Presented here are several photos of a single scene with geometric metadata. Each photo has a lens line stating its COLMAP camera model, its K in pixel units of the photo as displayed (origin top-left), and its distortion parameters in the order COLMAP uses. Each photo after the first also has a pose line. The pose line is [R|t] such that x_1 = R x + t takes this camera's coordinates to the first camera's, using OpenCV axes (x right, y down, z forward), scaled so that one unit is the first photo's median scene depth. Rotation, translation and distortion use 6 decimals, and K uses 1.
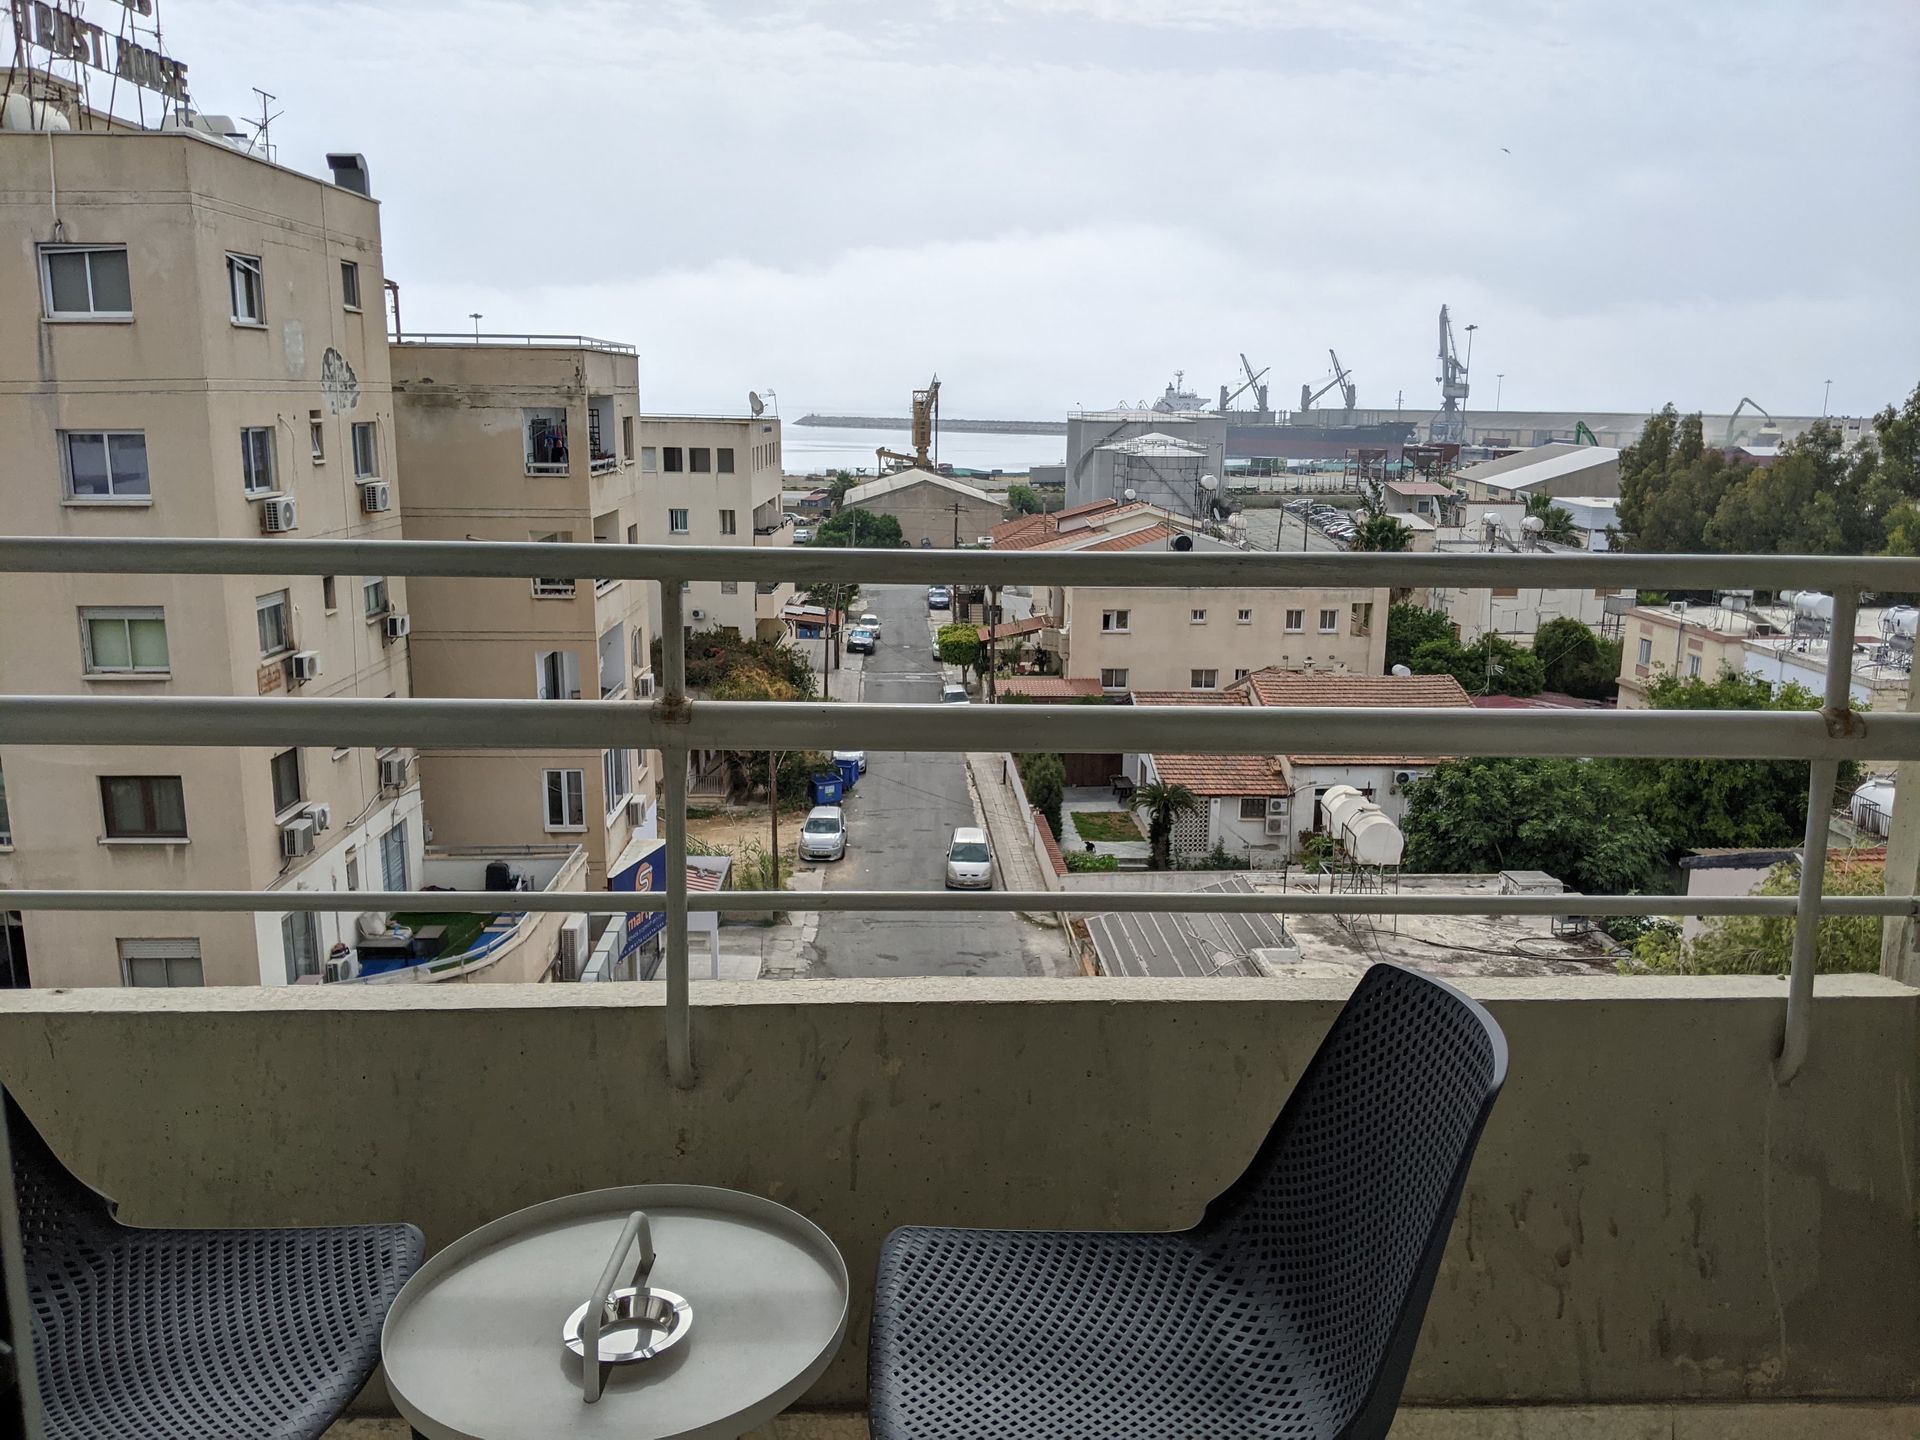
lens RADIAL K [[1489.5, 0, 960.0], [0, 1489.5, 720.0], [0, 0, 1]] dist [0.064991, -0.001062]
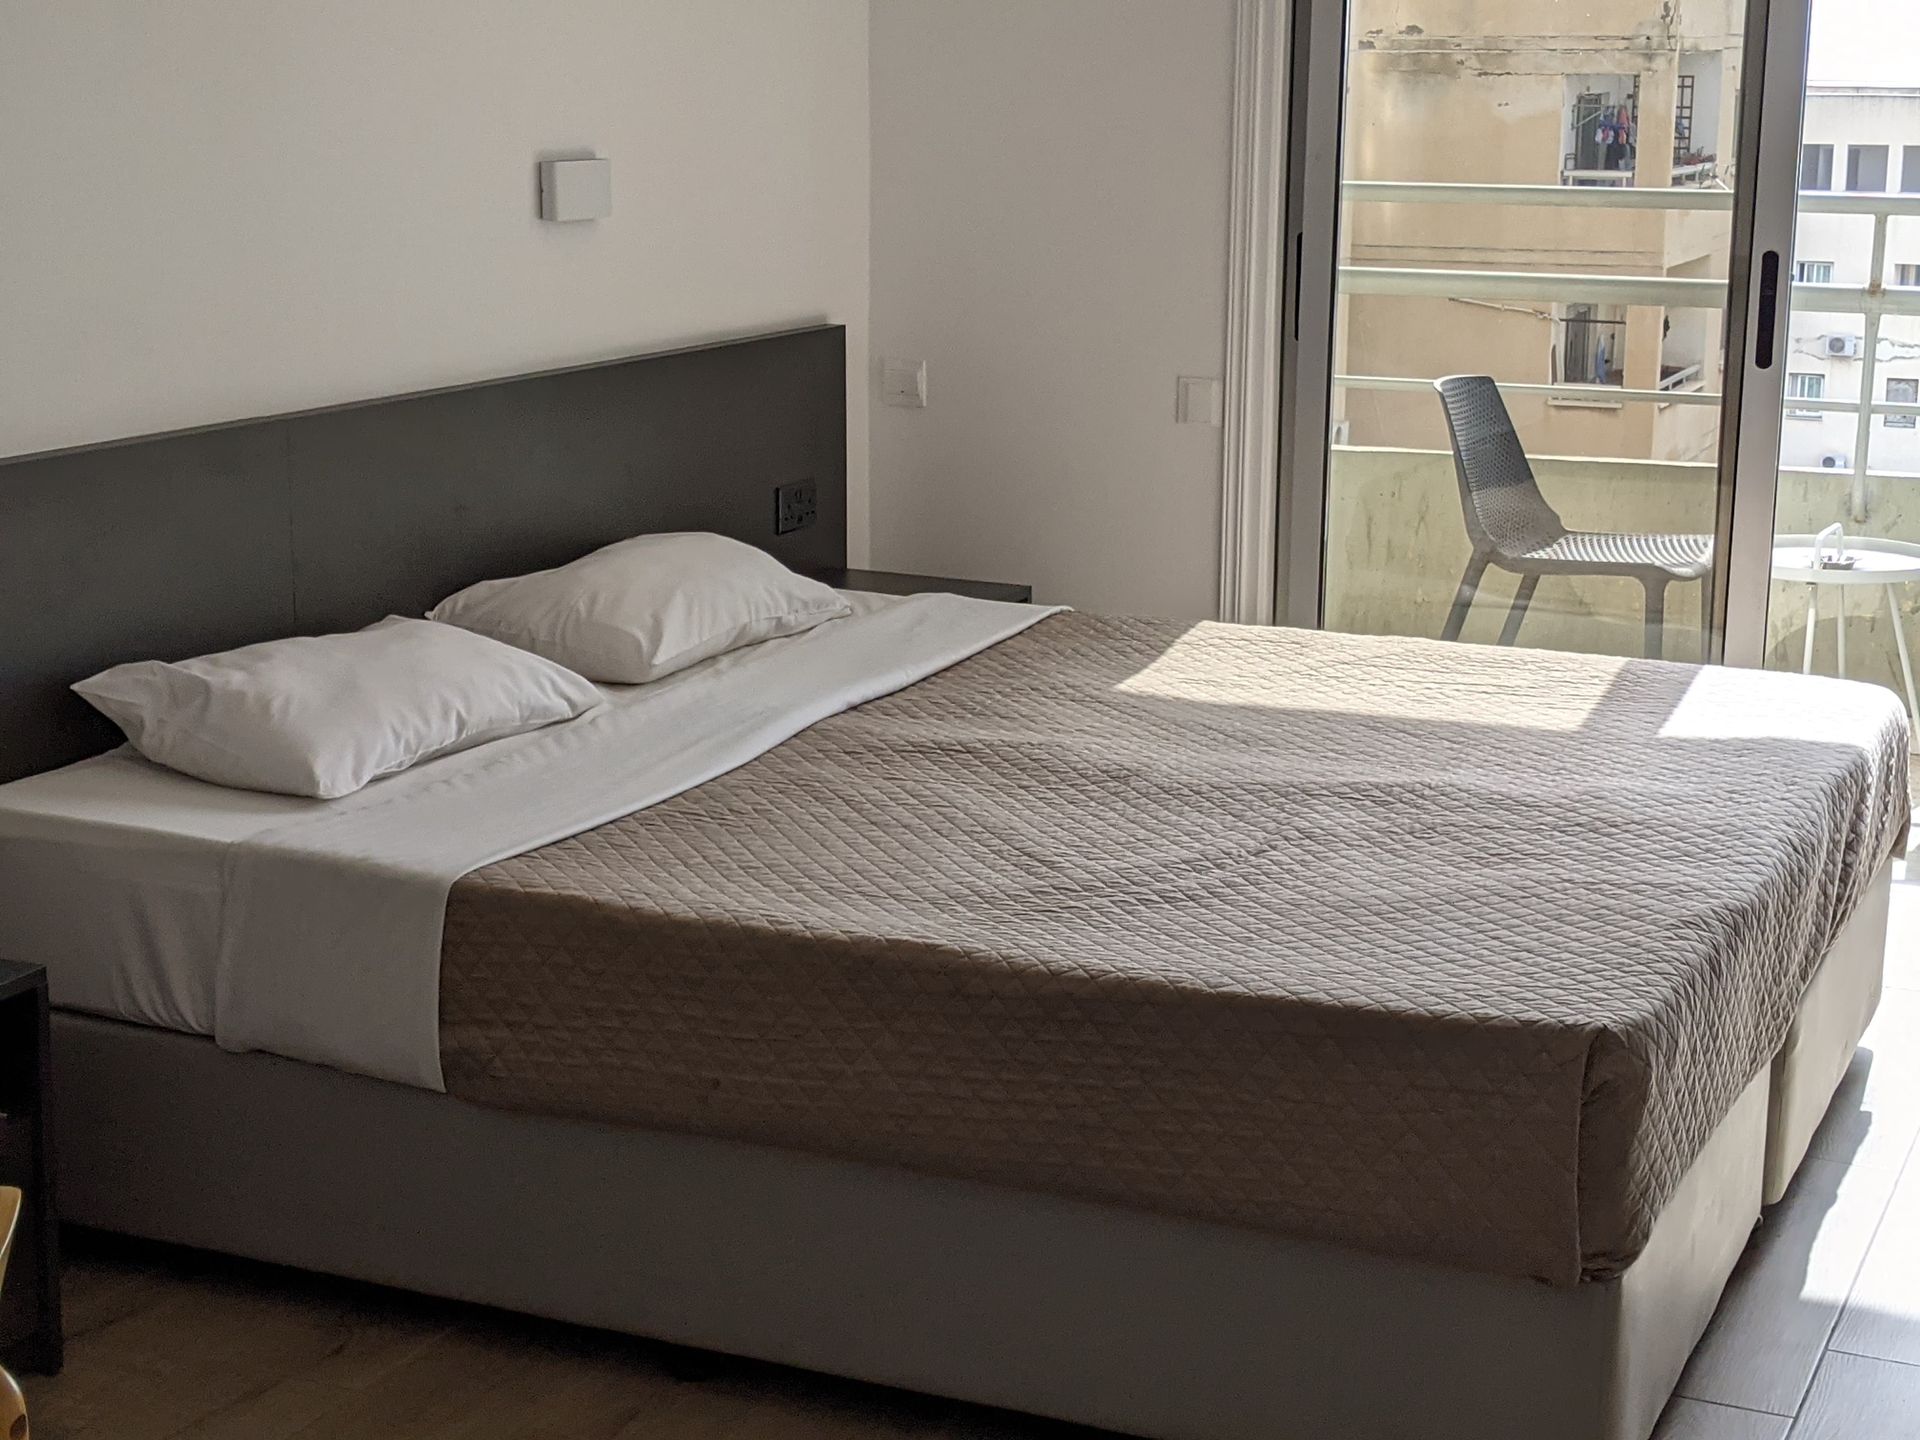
lens RADIAL K [[3055.1, 0, 960.0], [0, 3055.1, 720.0], [0, 0, 1]] dist [0.000033, 0.038784]
pose [[0.899233, 0.091410, -0.427814, 0.024672], [-0.088779, 0.995708, 0.026144, 0.029140], [0.428368, 0.014471, 0.903489, -0.157352]]
